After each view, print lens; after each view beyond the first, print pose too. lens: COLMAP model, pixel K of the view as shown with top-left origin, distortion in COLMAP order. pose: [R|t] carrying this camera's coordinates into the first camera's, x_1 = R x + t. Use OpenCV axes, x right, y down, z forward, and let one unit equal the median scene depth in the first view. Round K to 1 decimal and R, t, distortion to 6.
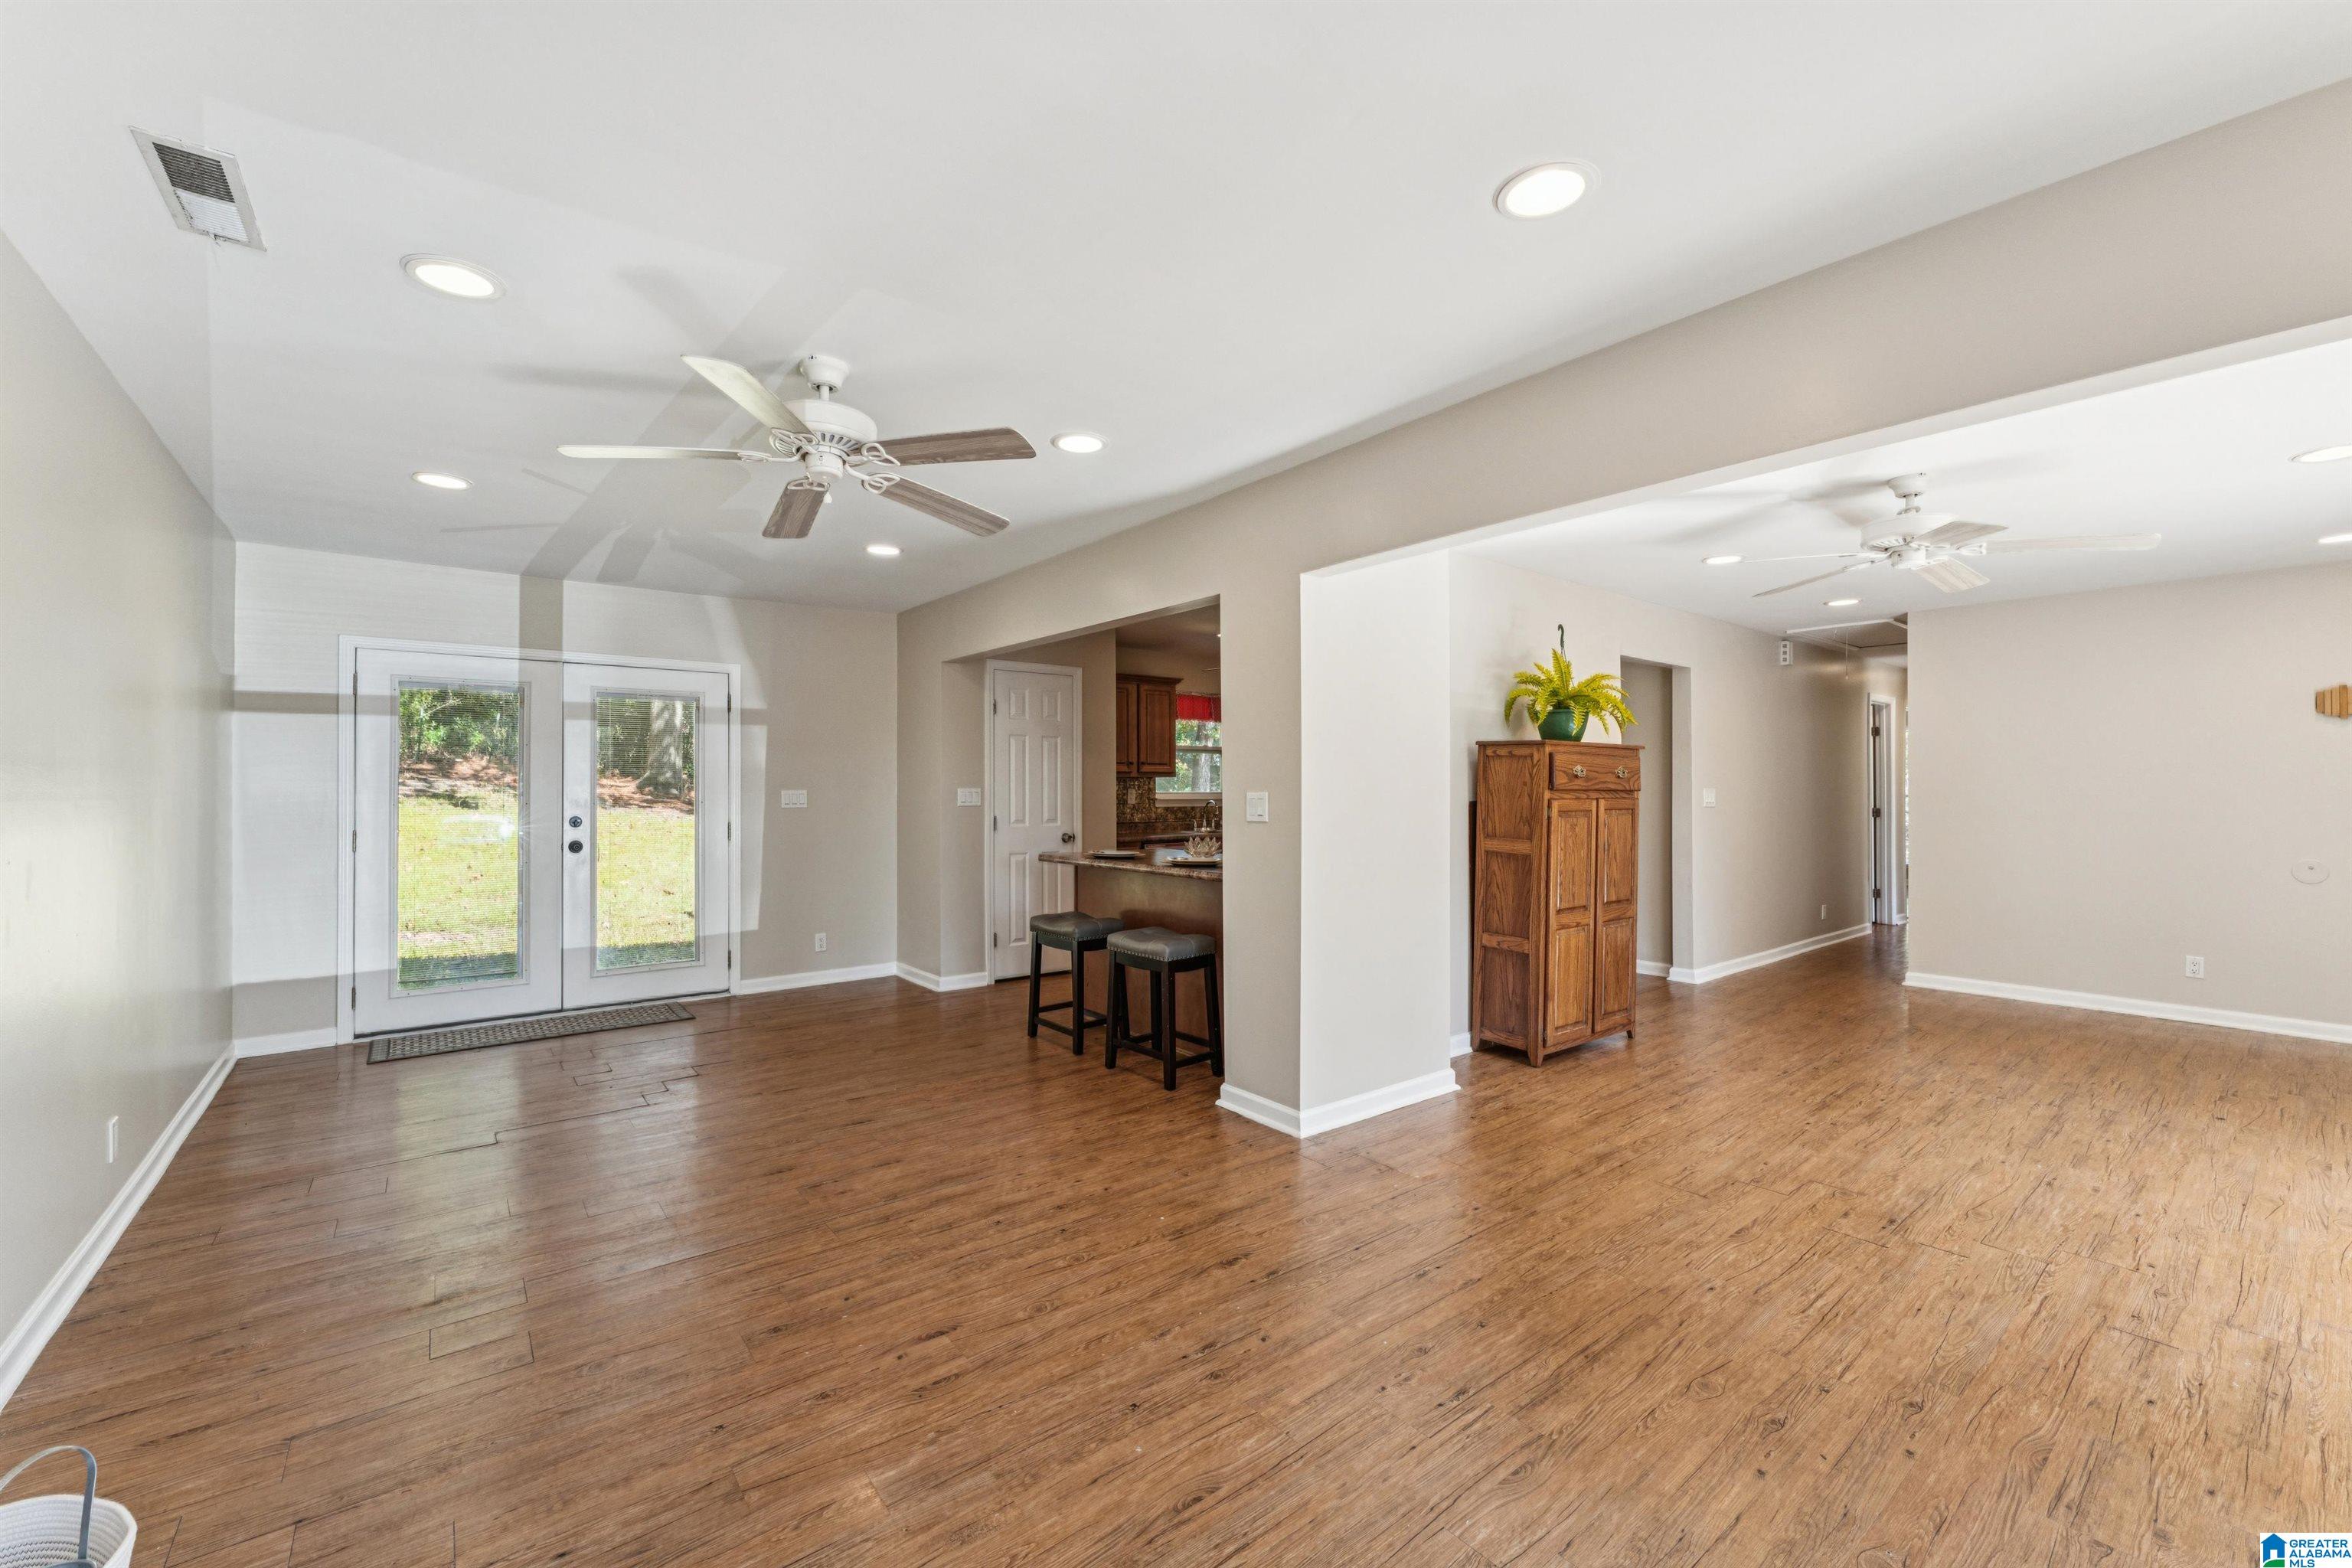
lens RADIAL K [[955.0, 0, 1164.5], [0, 955.0, 776.4], [0, 0, 1]] dist [-0.008191, 0.001202]
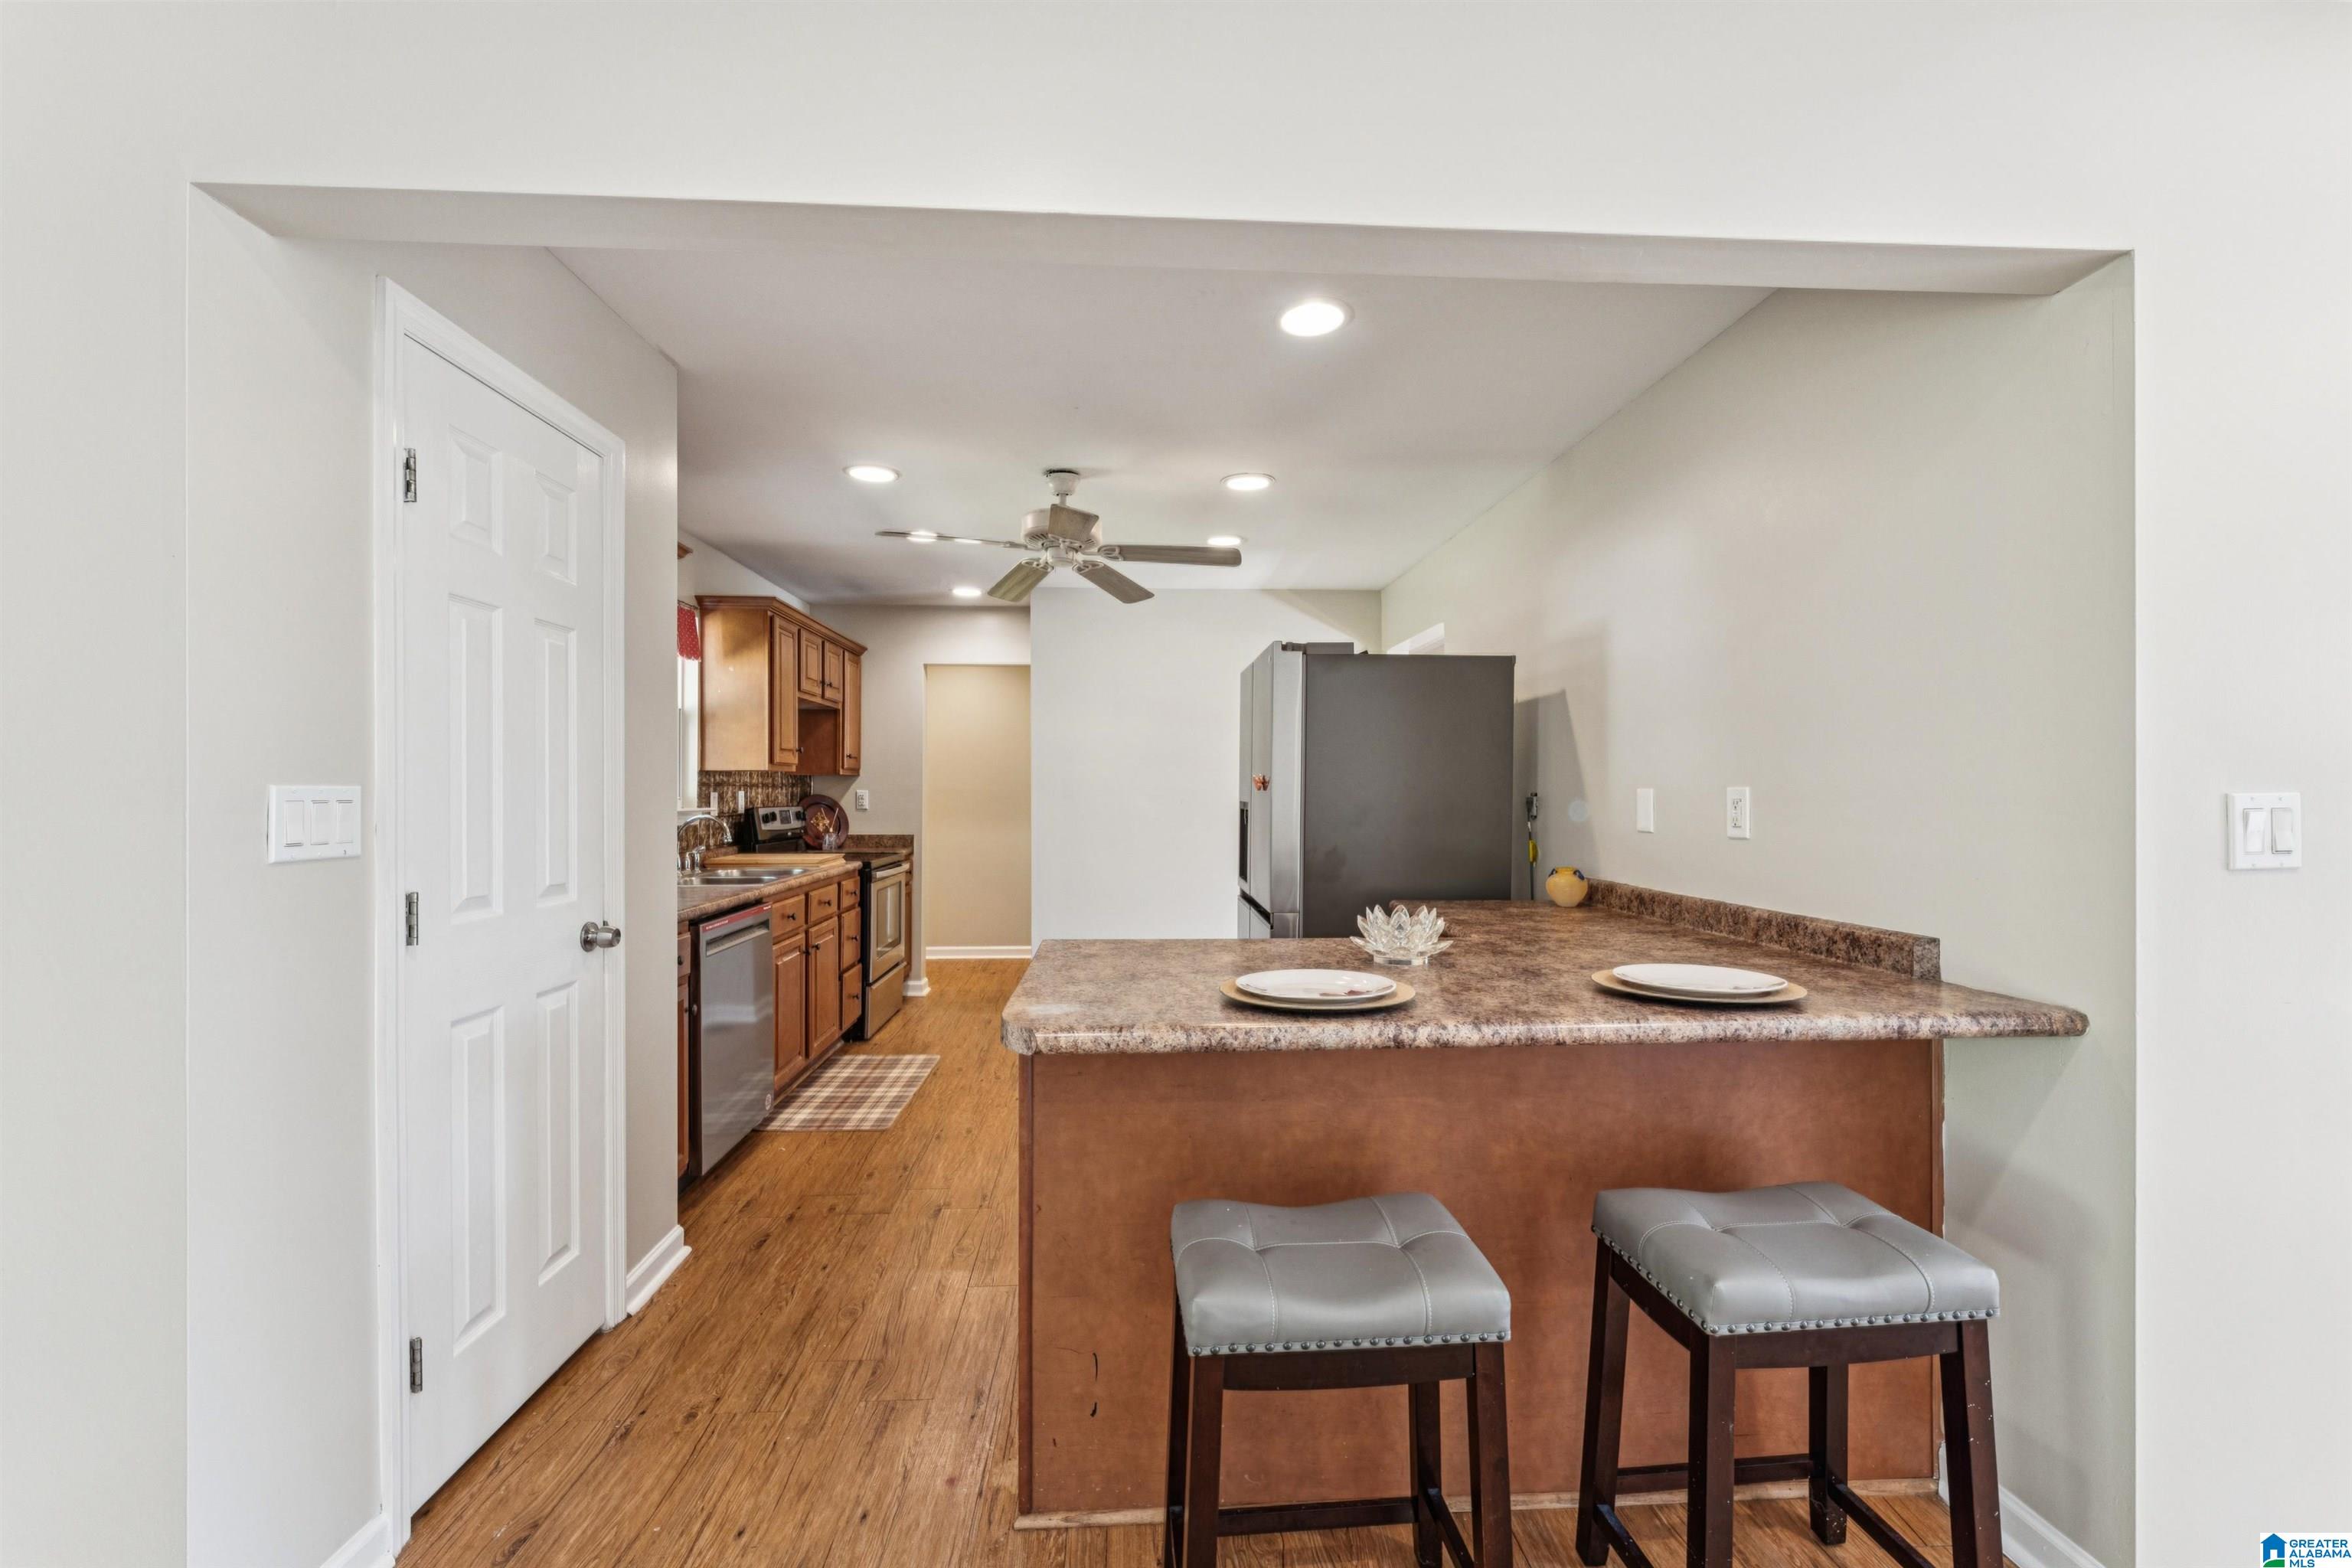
lens RADIAL K [[955.0, 0, 1156.5], [0, 955.0, 793.0], [0, 0, 1]] dist [-0.008191, 0.001202]
pose [[0.594042, -0.000387, 0.804434, -0.382707], [-0.006914, 0.999960, 0.005587, 0.013713], [-0.804404, -0.008881, 0.594016, 0.970917]]
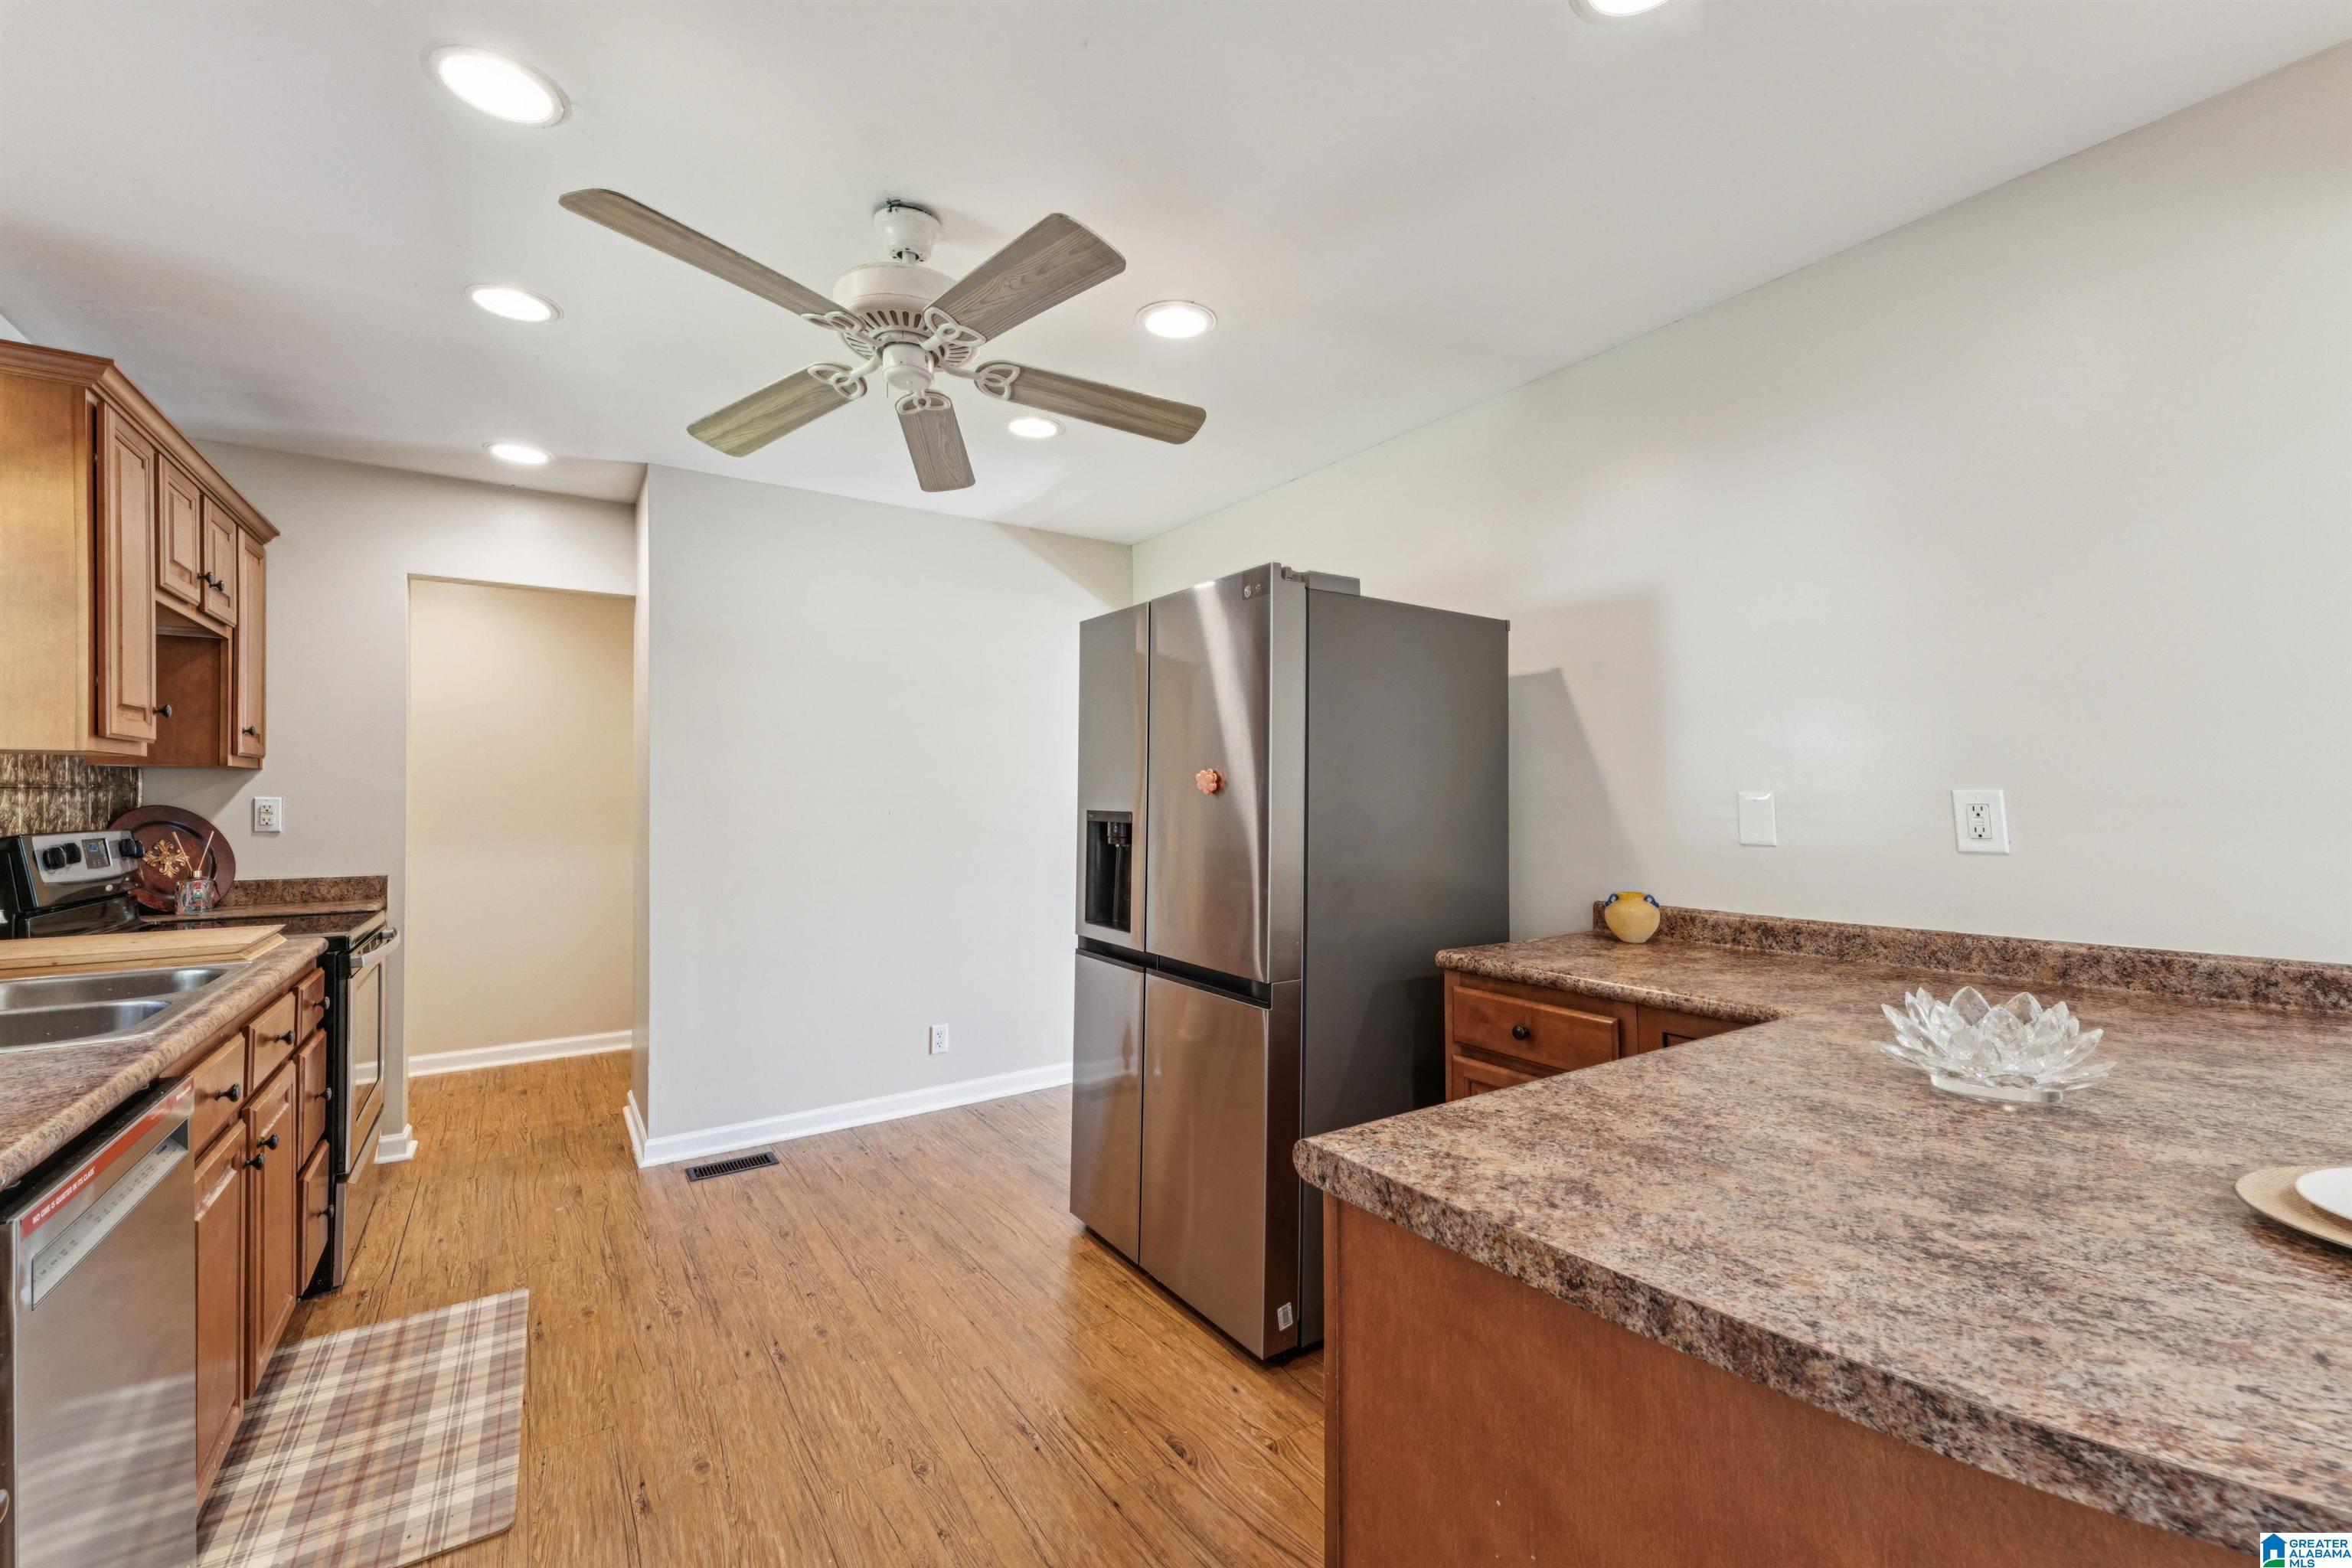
lens RADIAL K [[955.0, 0, 1174.7], [0, 955.0, 798.6], [0, 0, 1]] dist [-0.008191, 0.001202]
pose [[0.085130, -0.000032, 0.996370, -0.208233], [-0.004896, 0.999988, 0.000450, 0.017895], [-0.996358, -0.004916, 0.085129, 1.358431]]
